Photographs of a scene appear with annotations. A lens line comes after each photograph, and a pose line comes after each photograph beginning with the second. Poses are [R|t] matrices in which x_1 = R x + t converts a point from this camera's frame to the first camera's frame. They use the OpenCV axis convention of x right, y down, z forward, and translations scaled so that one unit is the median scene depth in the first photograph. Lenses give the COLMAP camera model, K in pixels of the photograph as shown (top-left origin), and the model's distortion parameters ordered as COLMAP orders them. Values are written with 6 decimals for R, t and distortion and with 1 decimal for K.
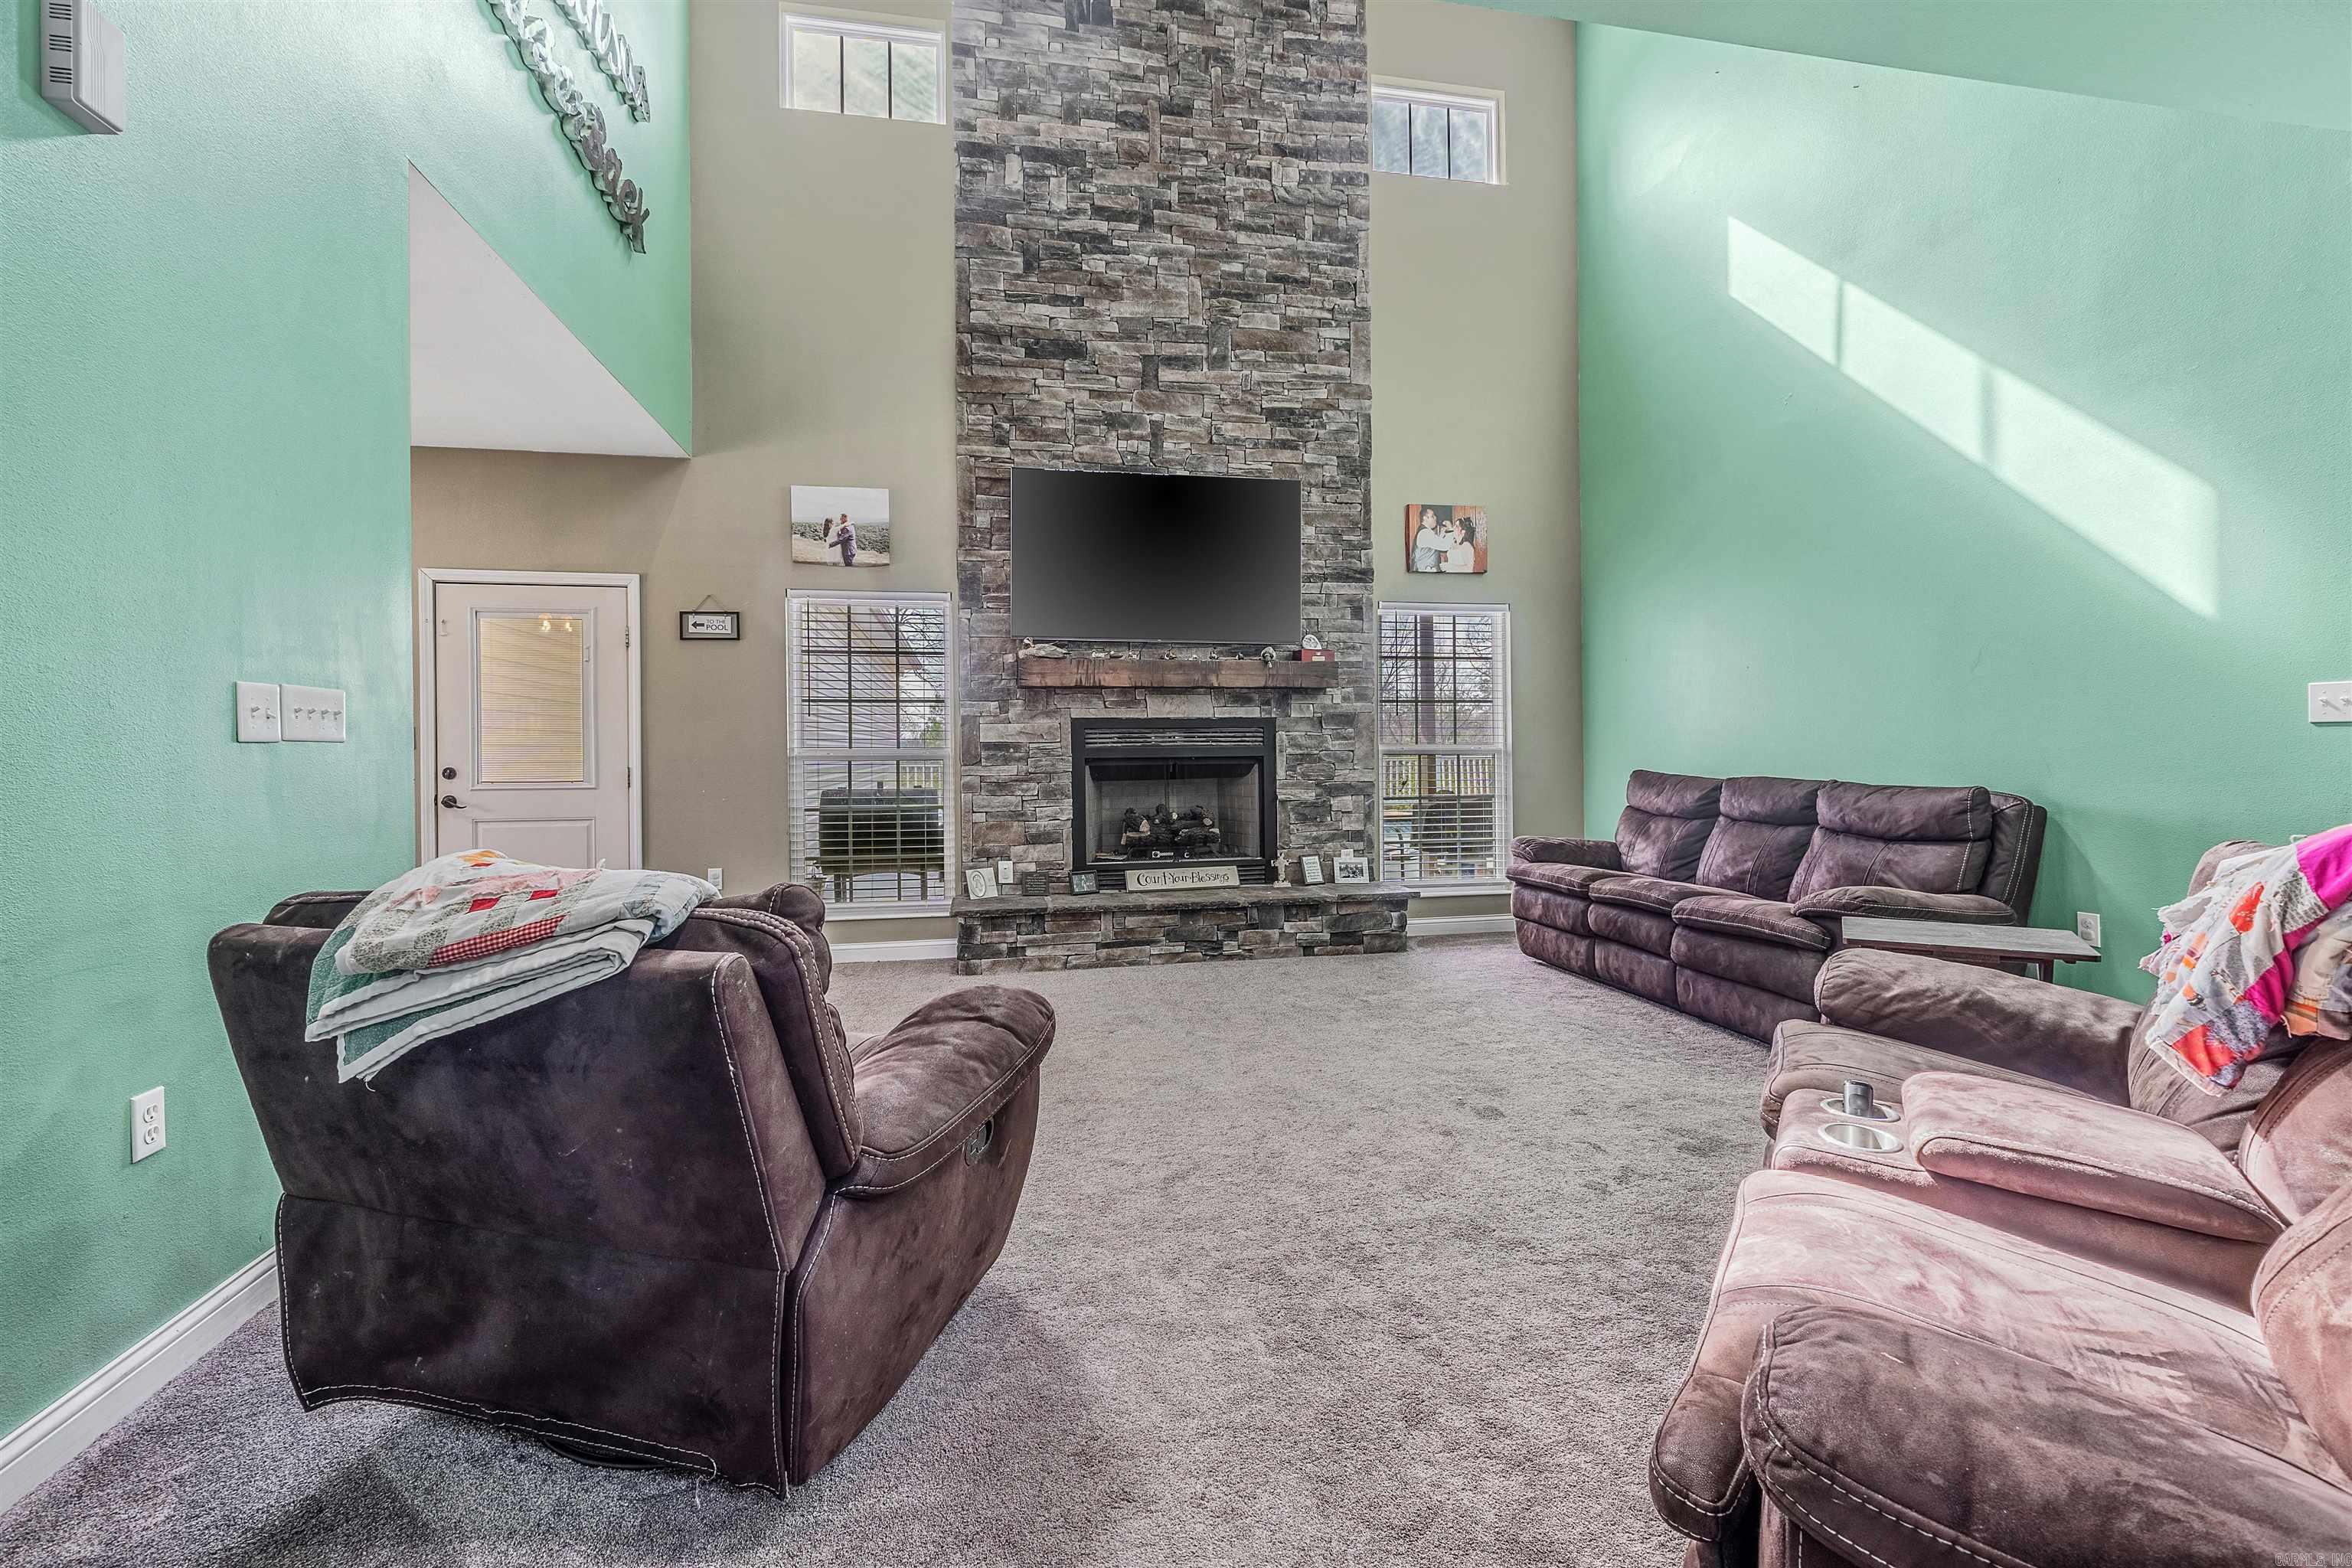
lens RADIAL K [[1006.3, 0, 1173.3], [0, 1006.3, 761.0], [0, 0, 1]] dist [-0.000540, -0.000043]
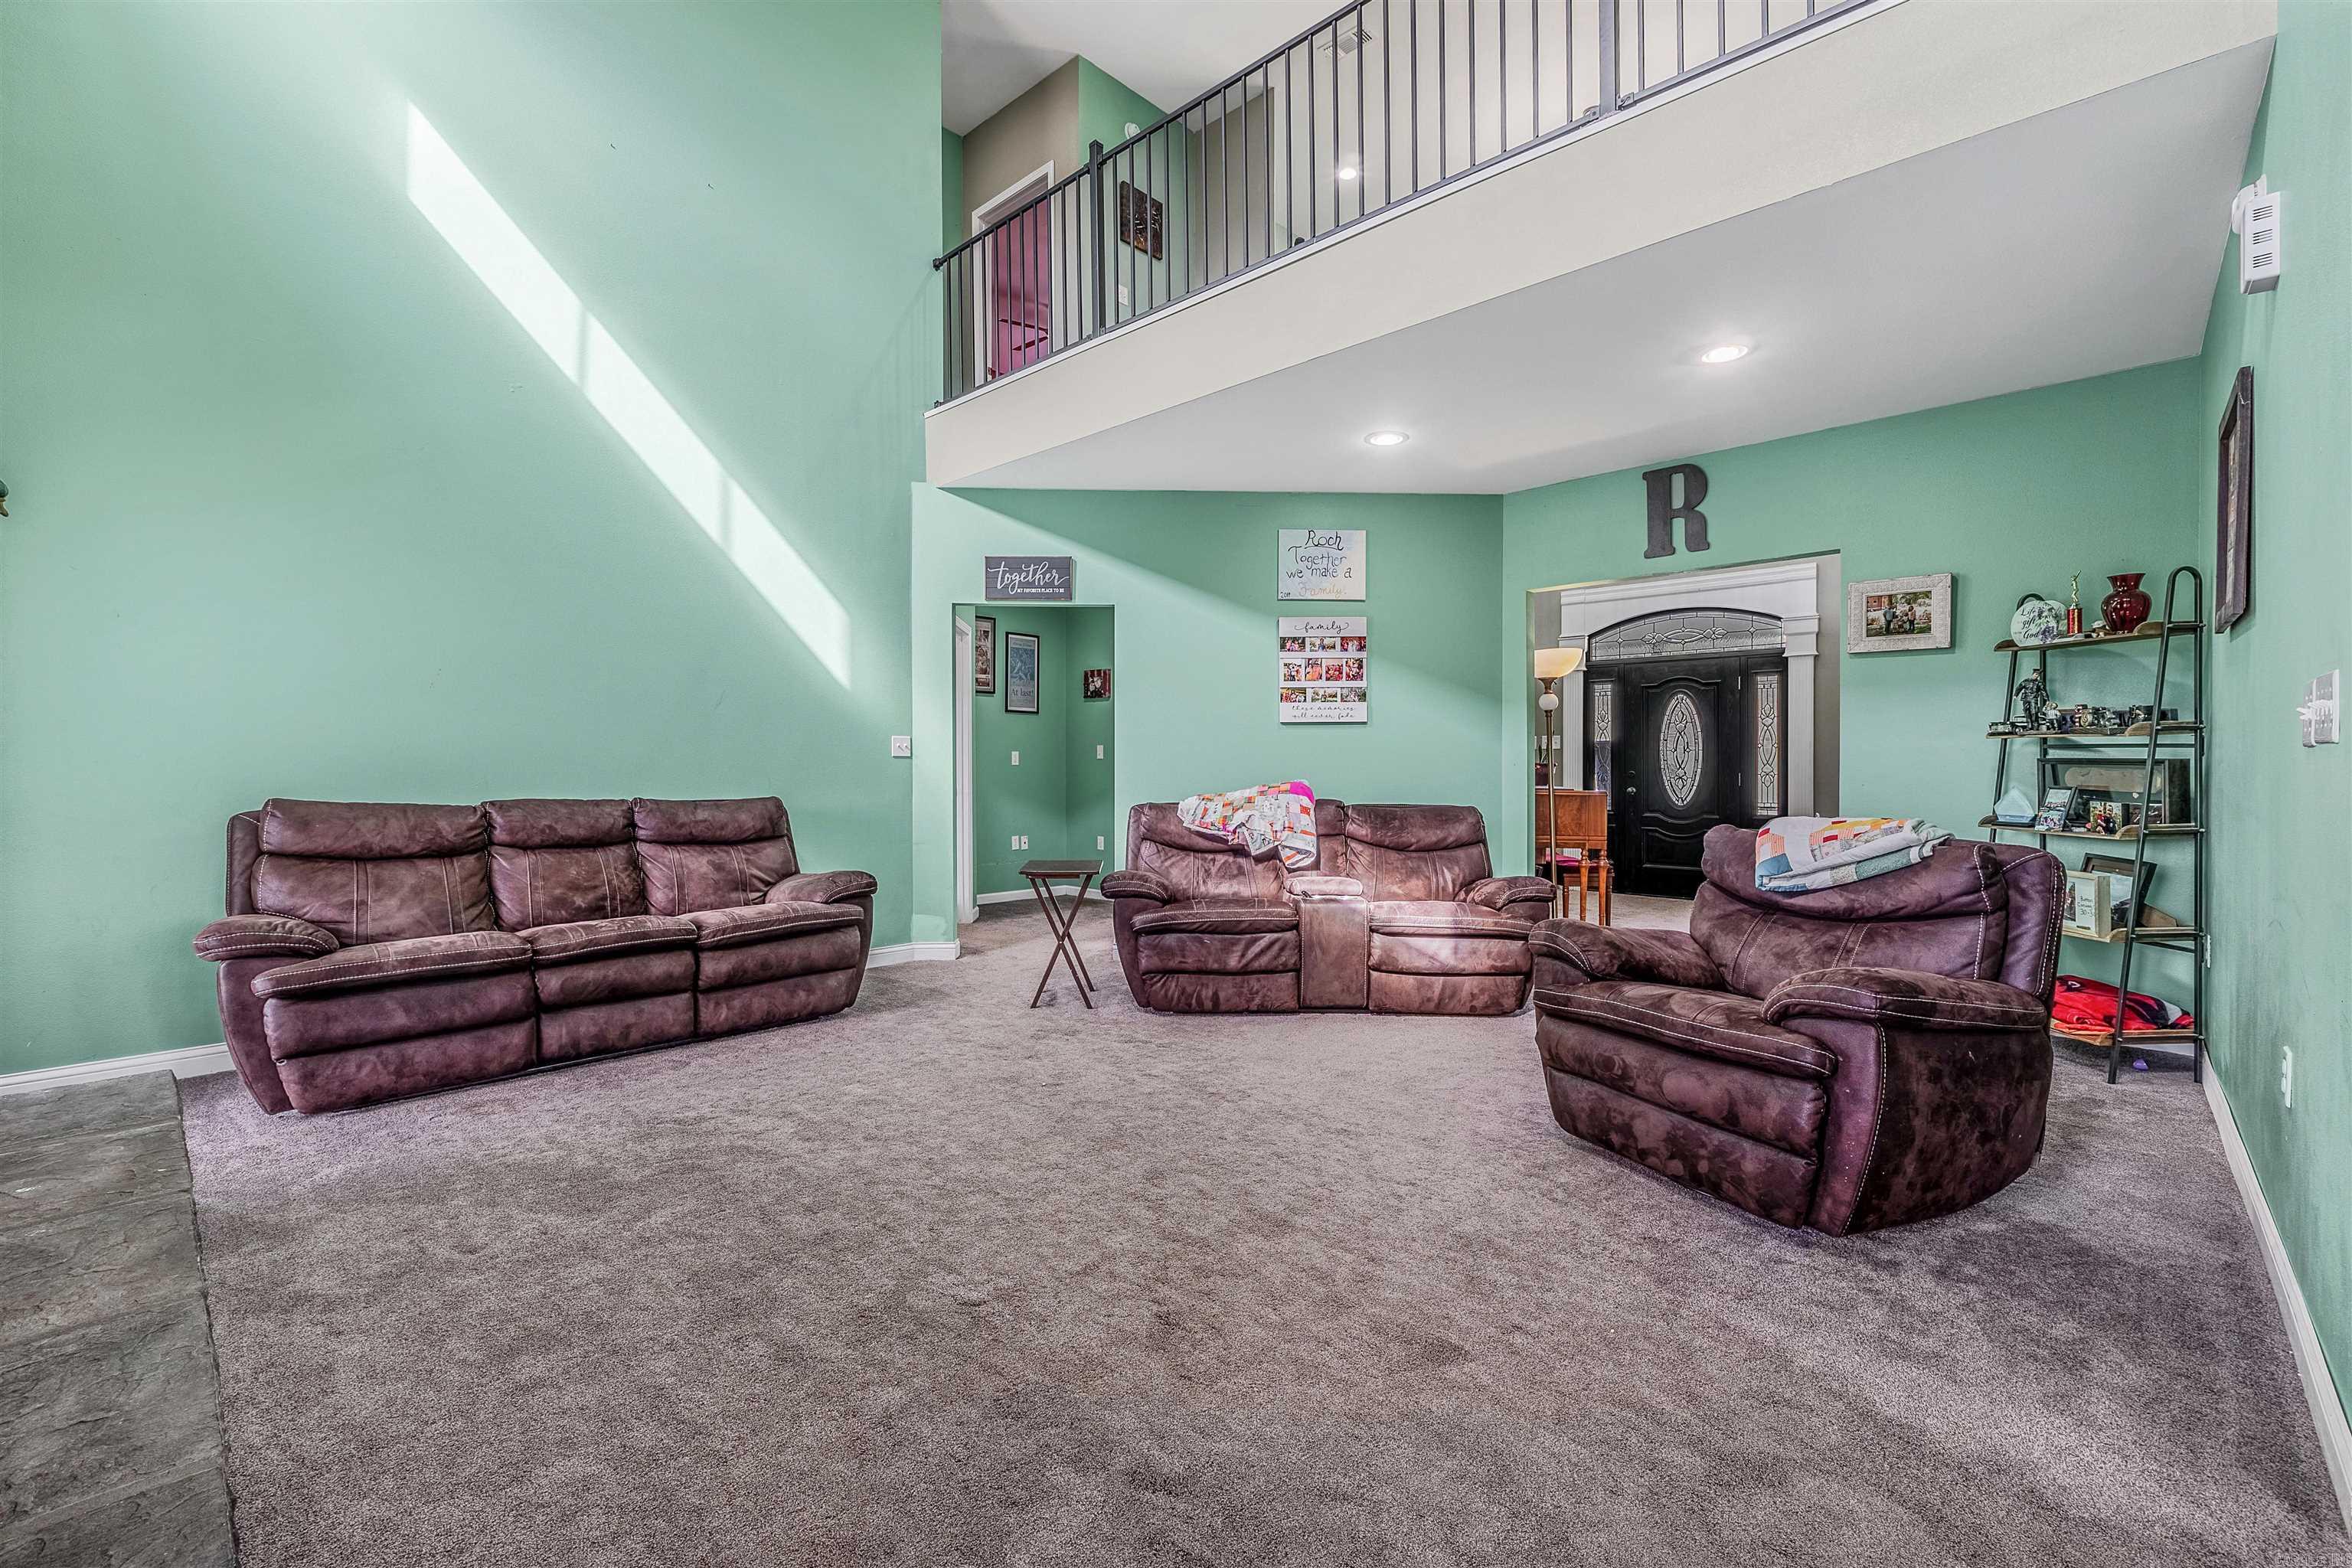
lens RADIAL K [[1006.3, 0, 1173.3], [0, 1006.3, 761.0], [0, 0, 1]] dist [-0.000540, -0.000043]
pose [[-0.575598, 0.017001, 0.817556, -0.521877], [0.017094, 0.999816, -0.008756, -0.000577], [-0.817554, 0.008935, -0.575782, 1.147413]]
